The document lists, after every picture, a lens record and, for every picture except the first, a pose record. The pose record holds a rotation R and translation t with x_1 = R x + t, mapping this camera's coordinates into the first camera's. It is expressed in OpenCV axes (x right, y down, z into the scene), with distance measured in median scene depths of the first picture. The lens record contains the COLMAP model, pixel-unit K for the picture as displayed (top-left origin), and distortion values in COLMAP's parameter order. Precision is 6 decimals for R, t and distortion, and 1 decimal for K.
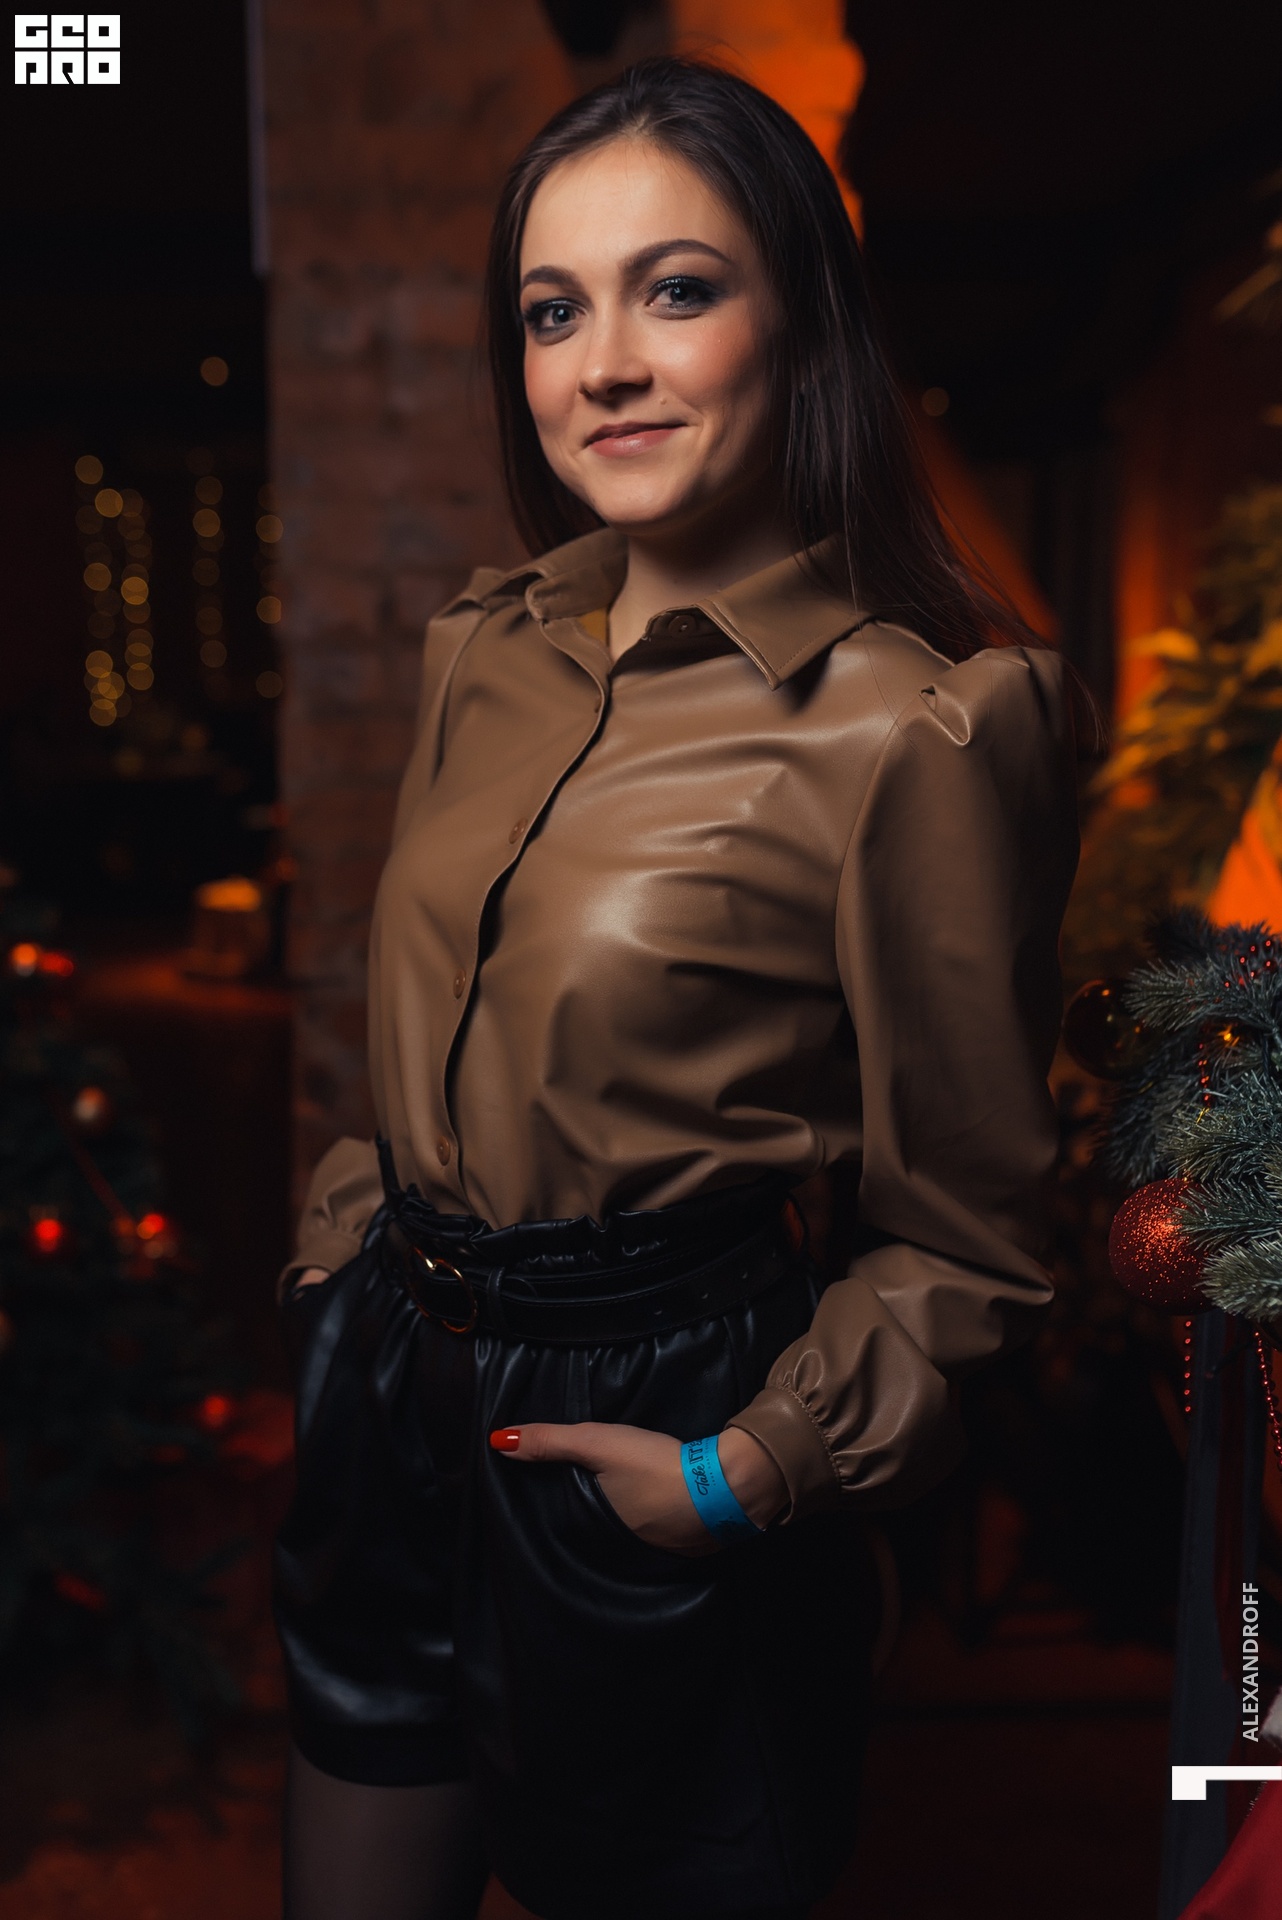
lens RADIAL K [[2069.5, 0, 549.1], [0, 2069.5, 1062.0], [0, 0, 1]] dist [0.007369, -0.108740]
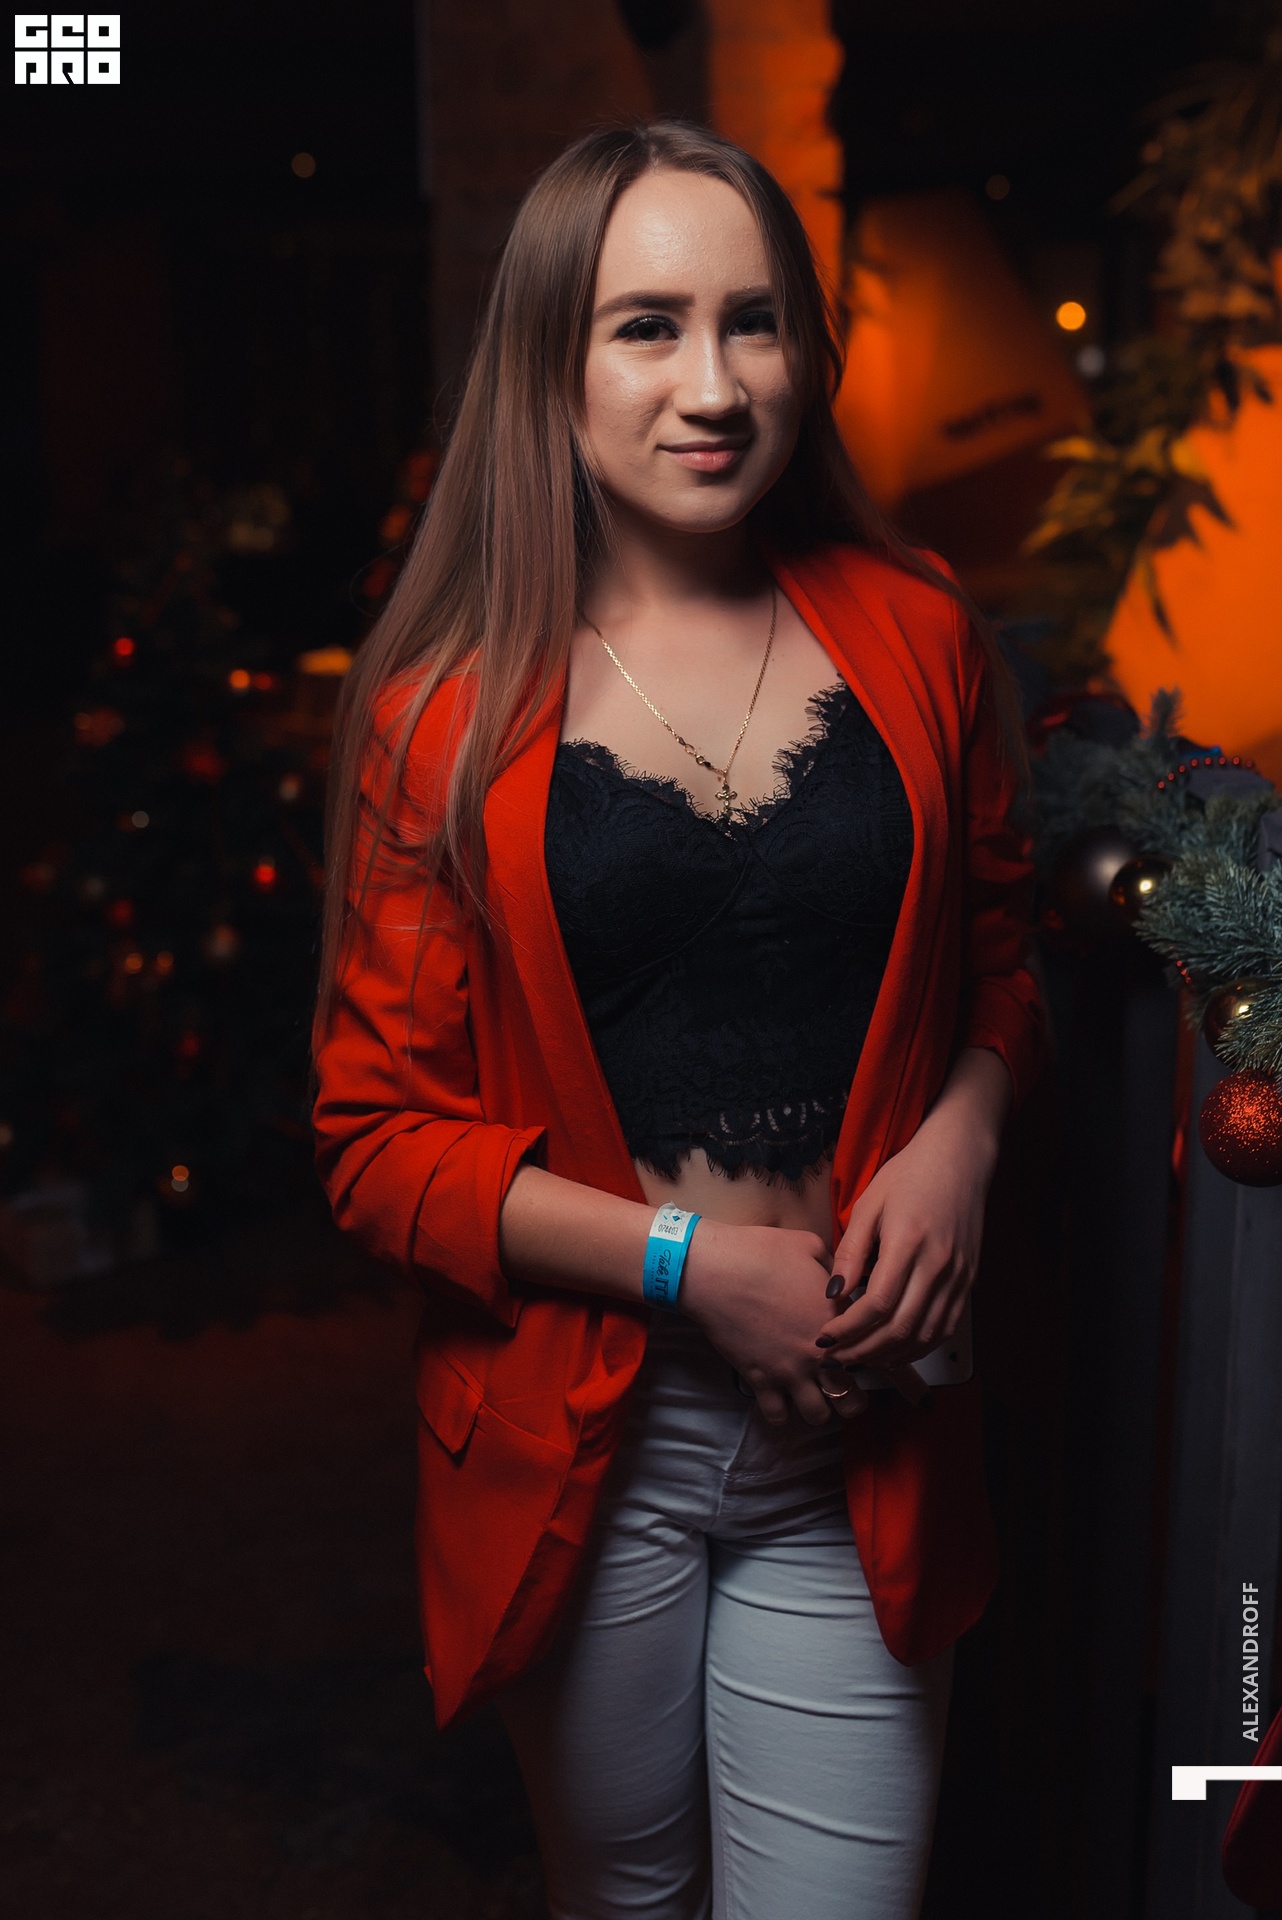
lens RADIAL K [[2180.2, 0, 641.0], [0, 2180.2, 960.0], [0, 0, 1]] dist [0.014656, -0.133765]
pose [[0.999954, -0.002165, 0.009381, -0.003567], [0.001729, 0.998930, 0.046210, 0.070724], [-0.009471, -0.046191, 0.998888, -0.463663]]
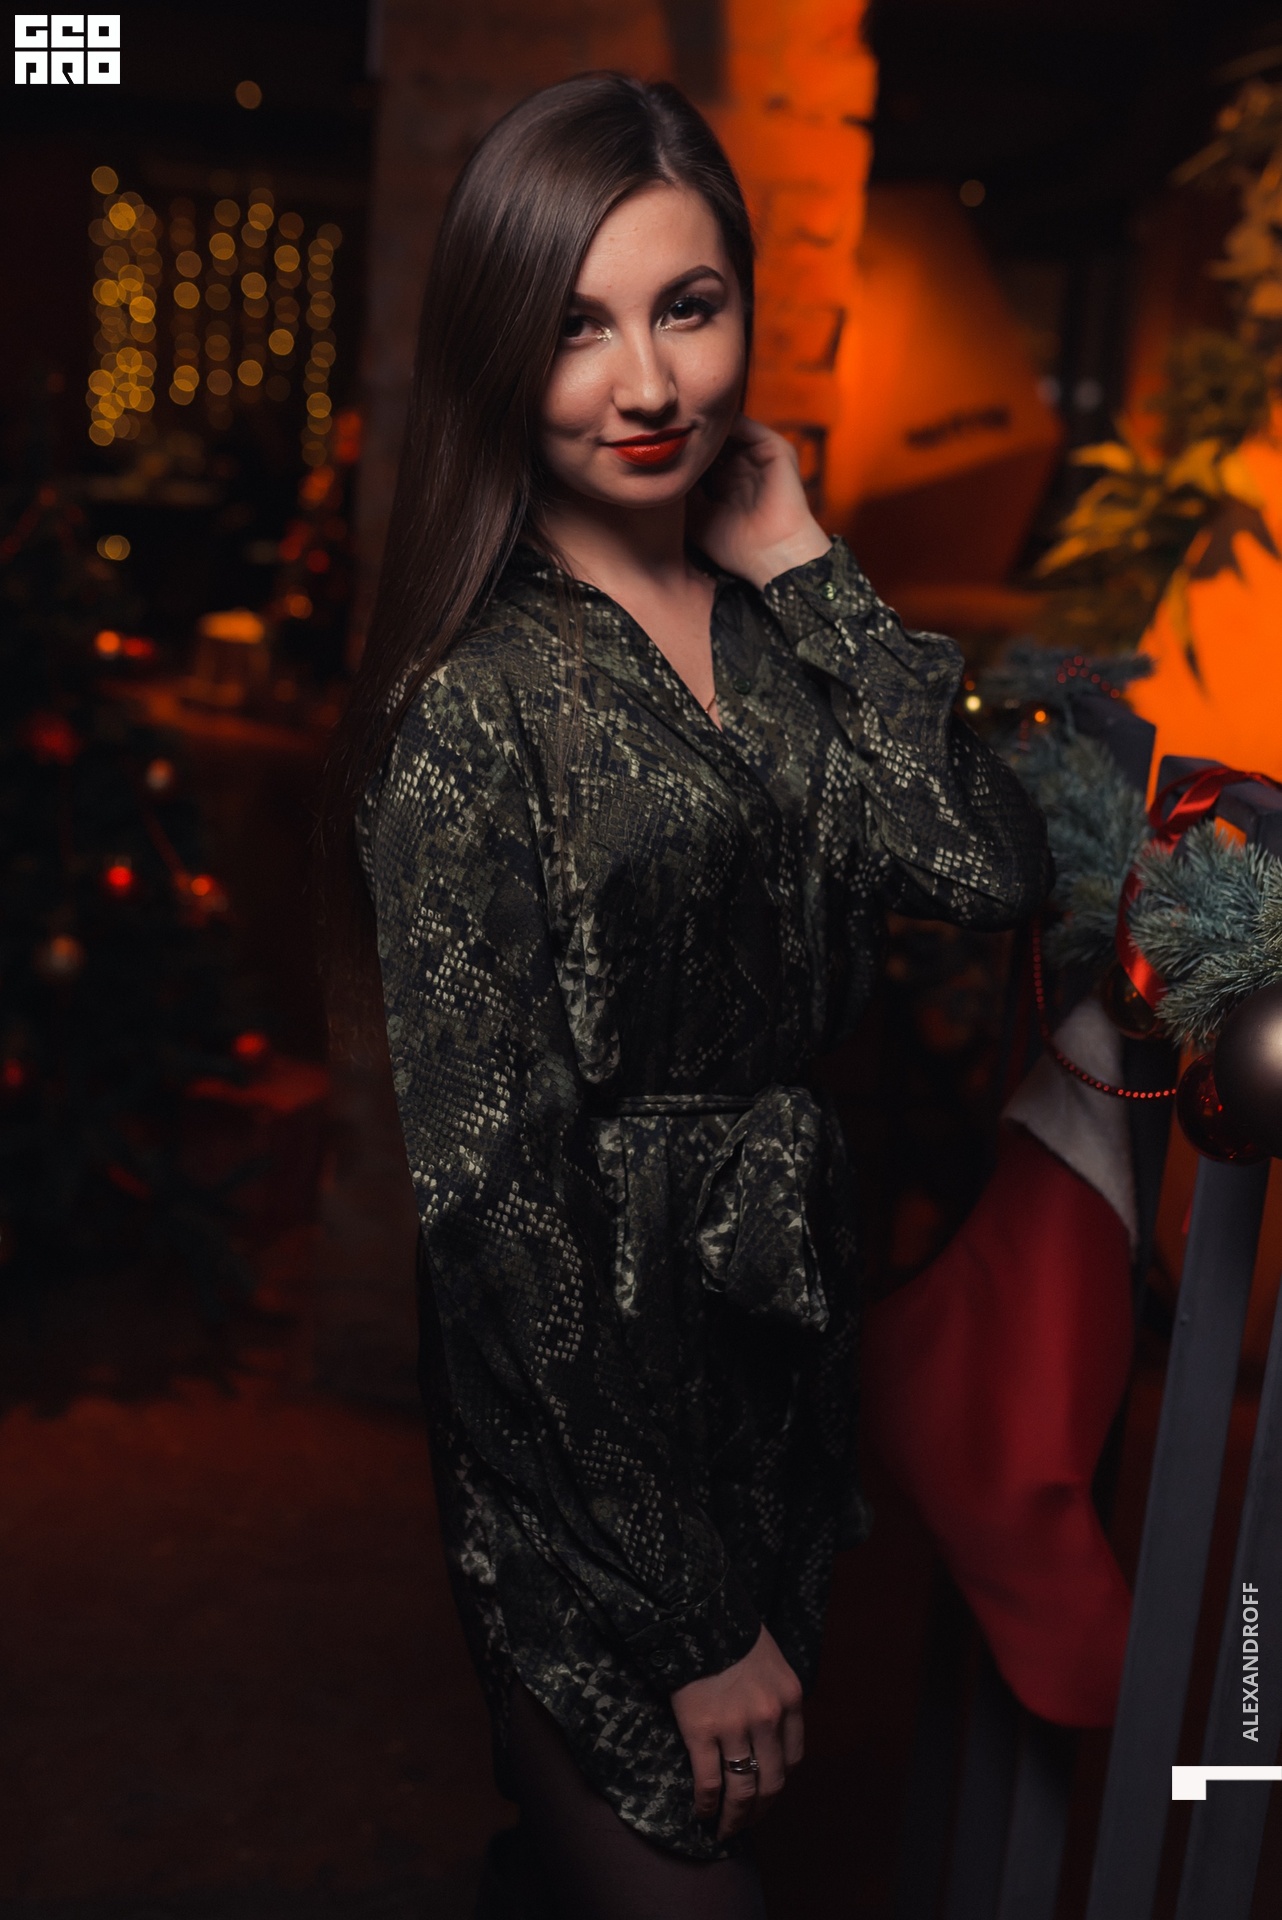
lens RADIAL K [[2180.2, 0, 641.0], [0, 2180.2, 960.0], [0, 0, 1]] dist [0.014656, -0.133765]
pose [[0.995553, 0.074834, 0.057228, -0.016134], [-0.077617, 0.995824, 0.048057, 0.045878], [-0.053393, -0.052285, 0.997204, -0.243446]]
